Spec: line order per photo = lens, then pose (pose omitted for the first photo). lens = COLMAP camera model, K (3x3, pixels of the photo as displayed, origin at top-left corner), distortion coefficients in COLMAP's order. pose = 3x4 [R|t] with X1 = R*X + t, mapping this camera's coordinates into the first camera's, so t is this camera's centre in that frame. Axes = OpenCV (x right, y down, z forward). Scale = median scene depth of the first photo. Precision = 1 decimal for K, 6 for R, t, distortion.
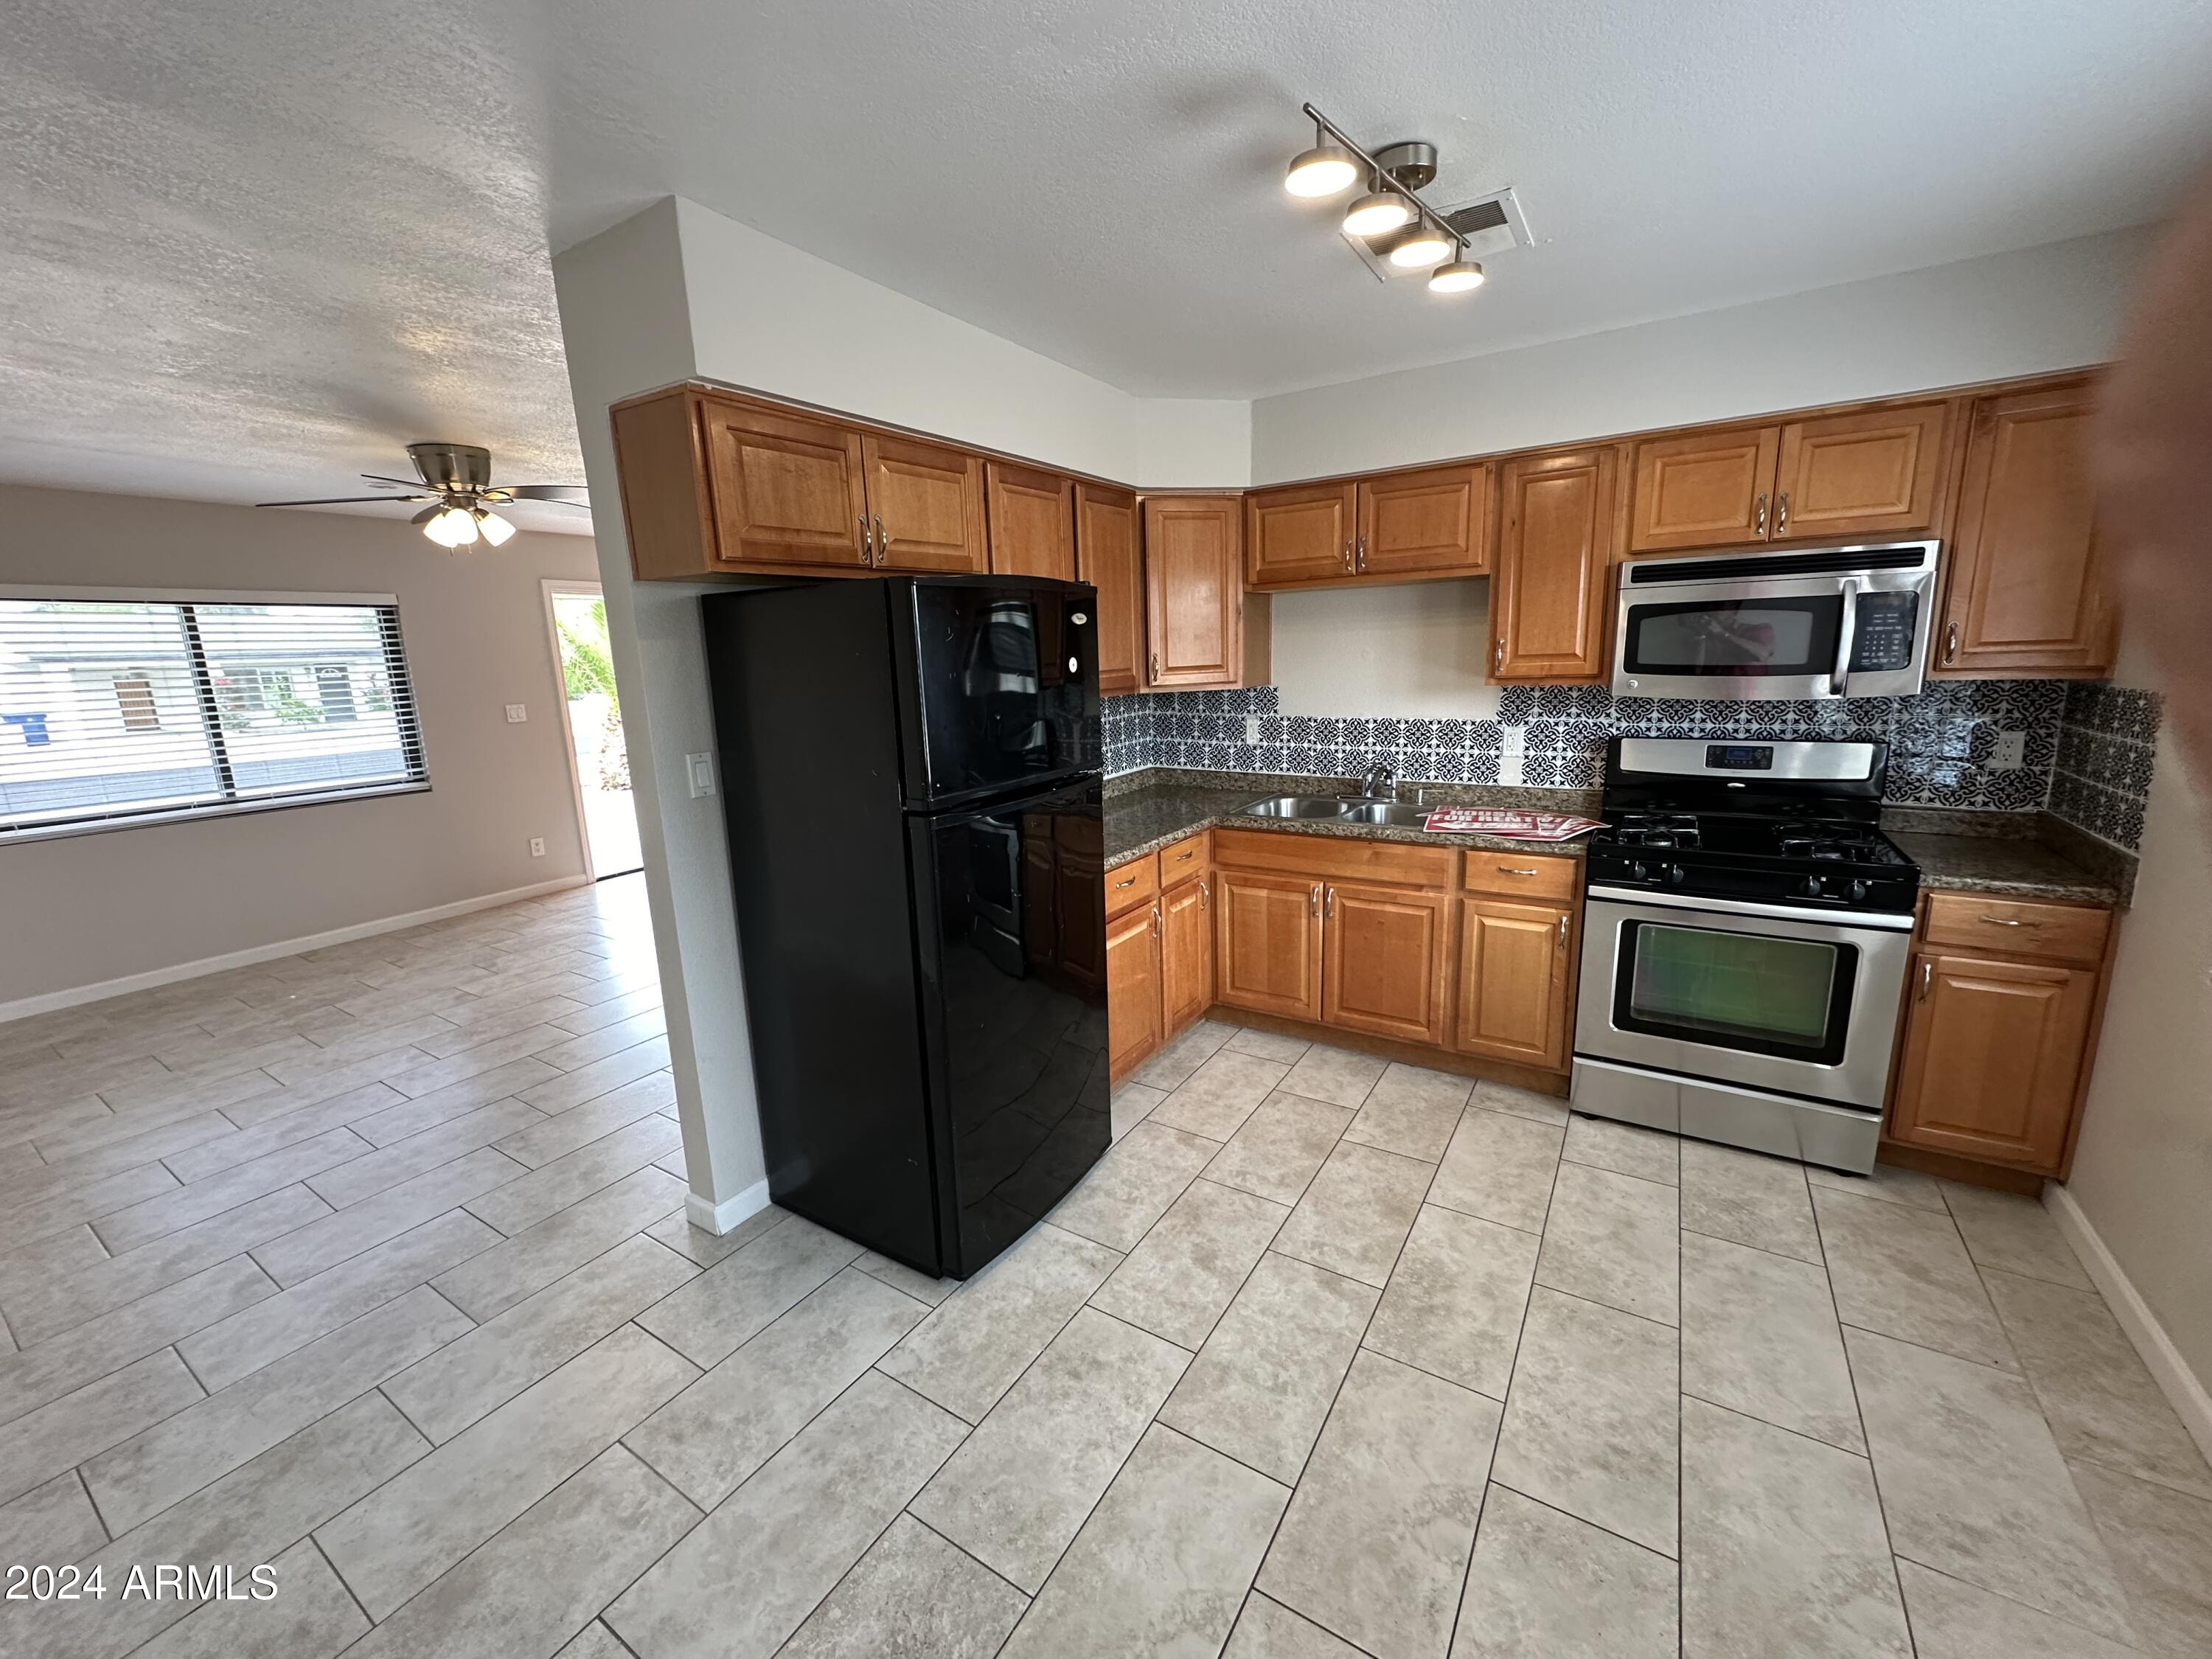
lens RADIAL K [[878.9, 0, 1106.0], [0, 878.9, 829.5], [0, 0, 1]] dist [-0.007103, -0.000197]
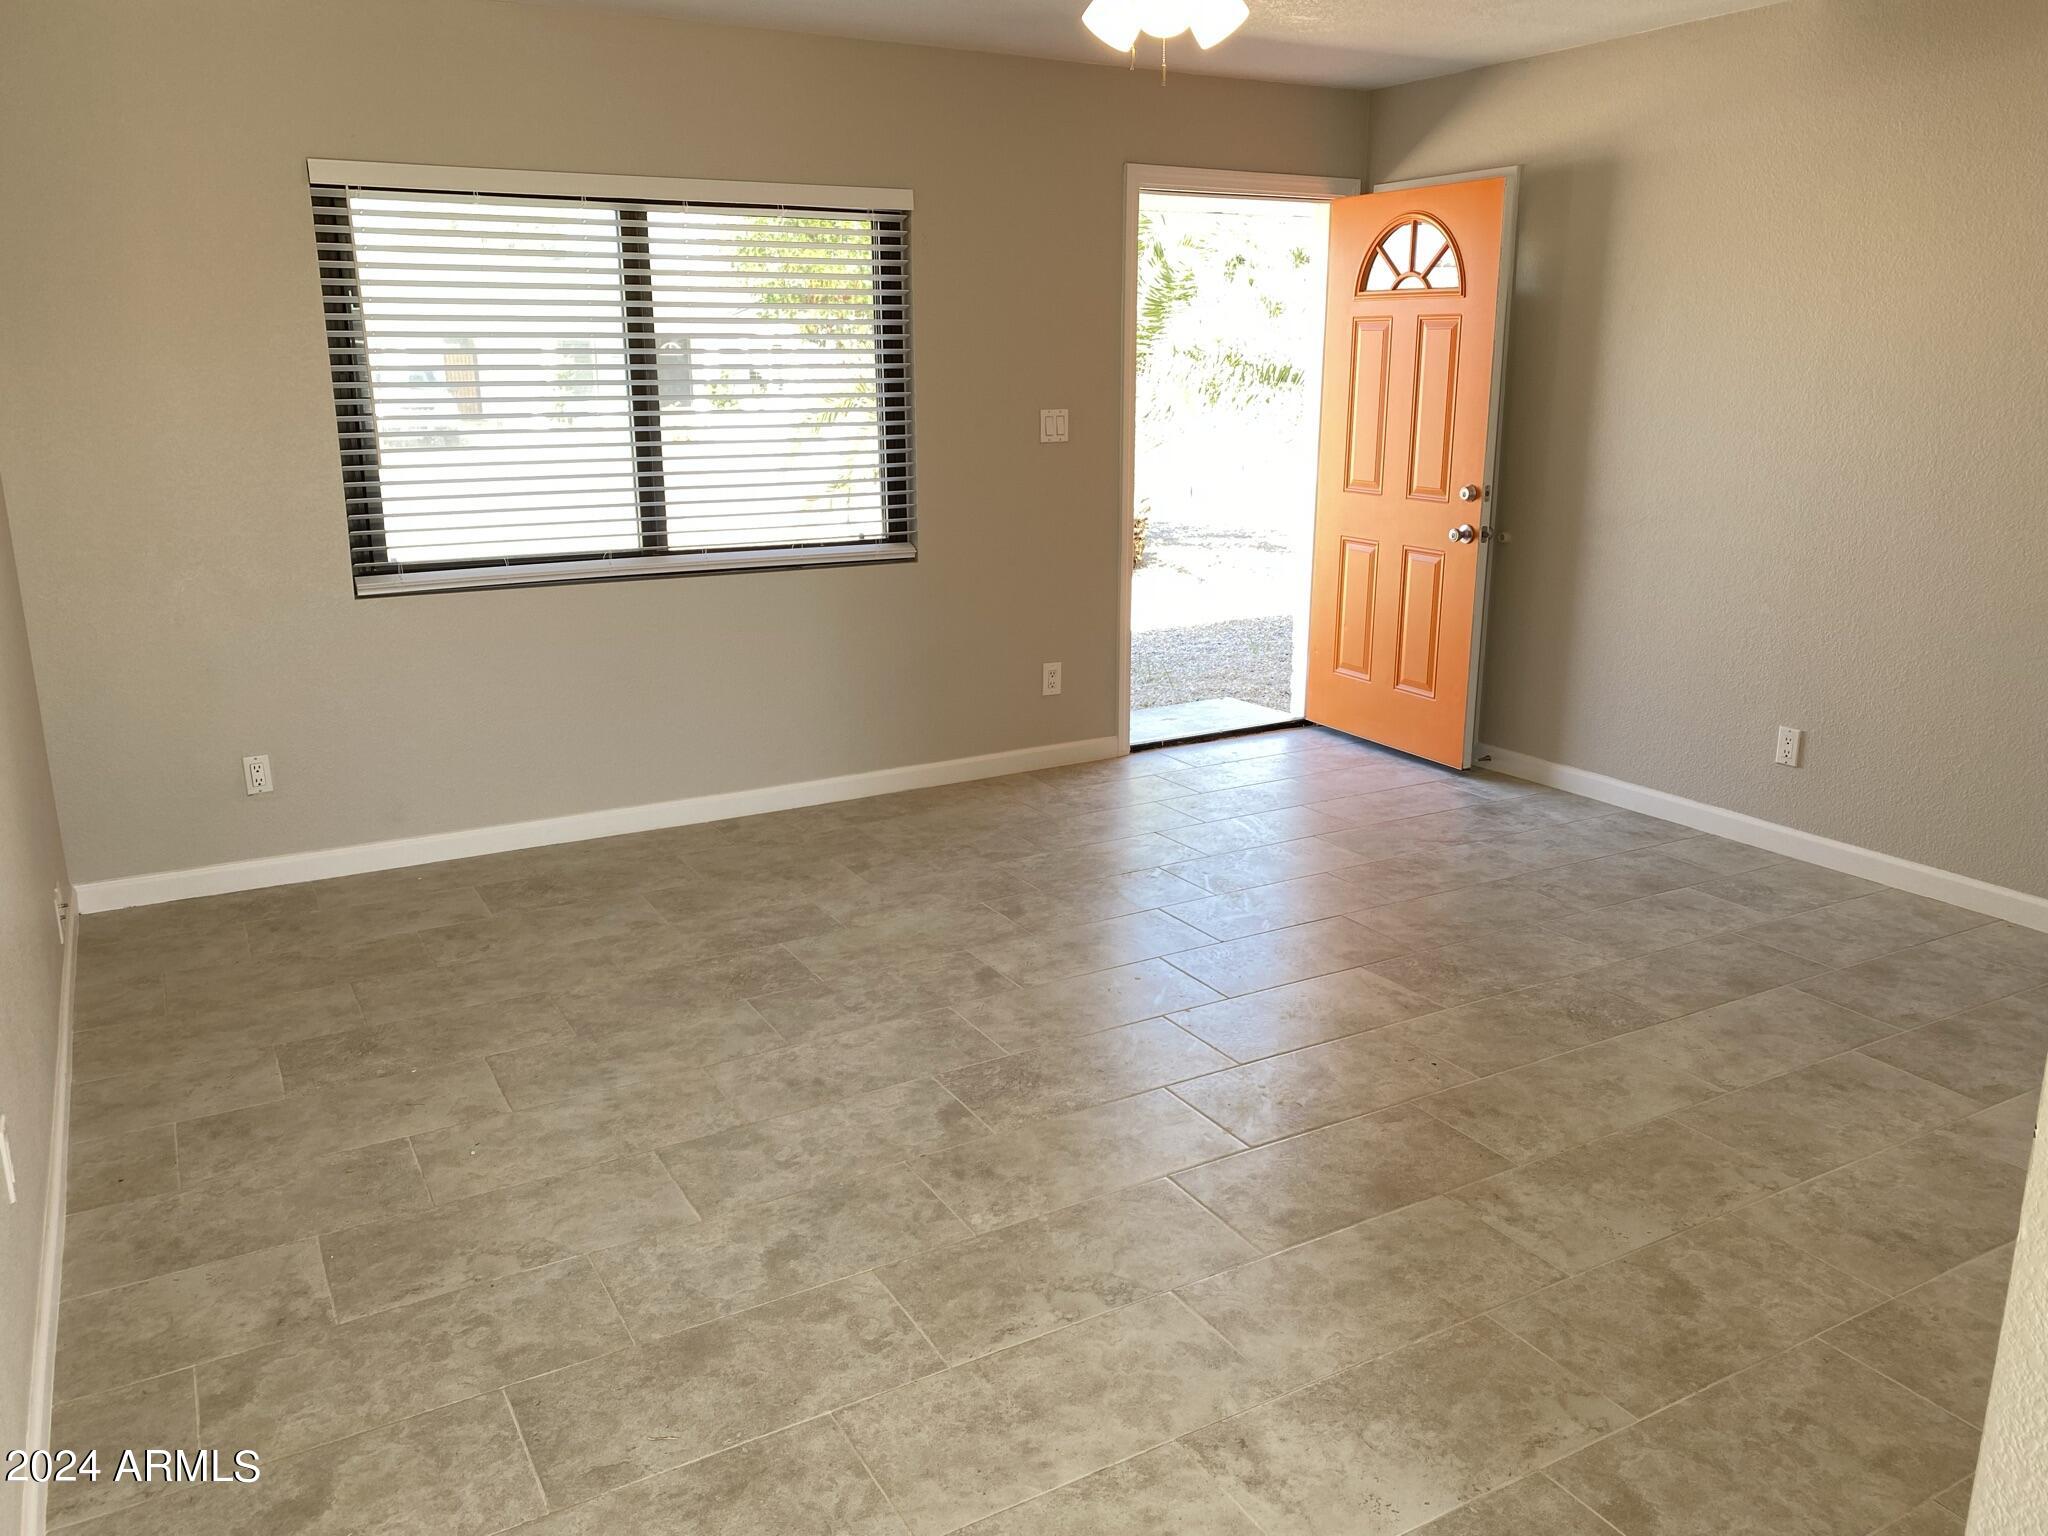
lens RADIAL K [[1540.6, 0, 1024.0], [0, 1540.6, 768.0], [0, 0, 1]] dist [0.003209, -0.000409]
pose [[0.883457, 0.150850, -0.443563, -0.346539], [-0.118906, 0.987942, 0.099157, -0.023295], [0.453173, -0.034858, 0.890741, 0.213764]]
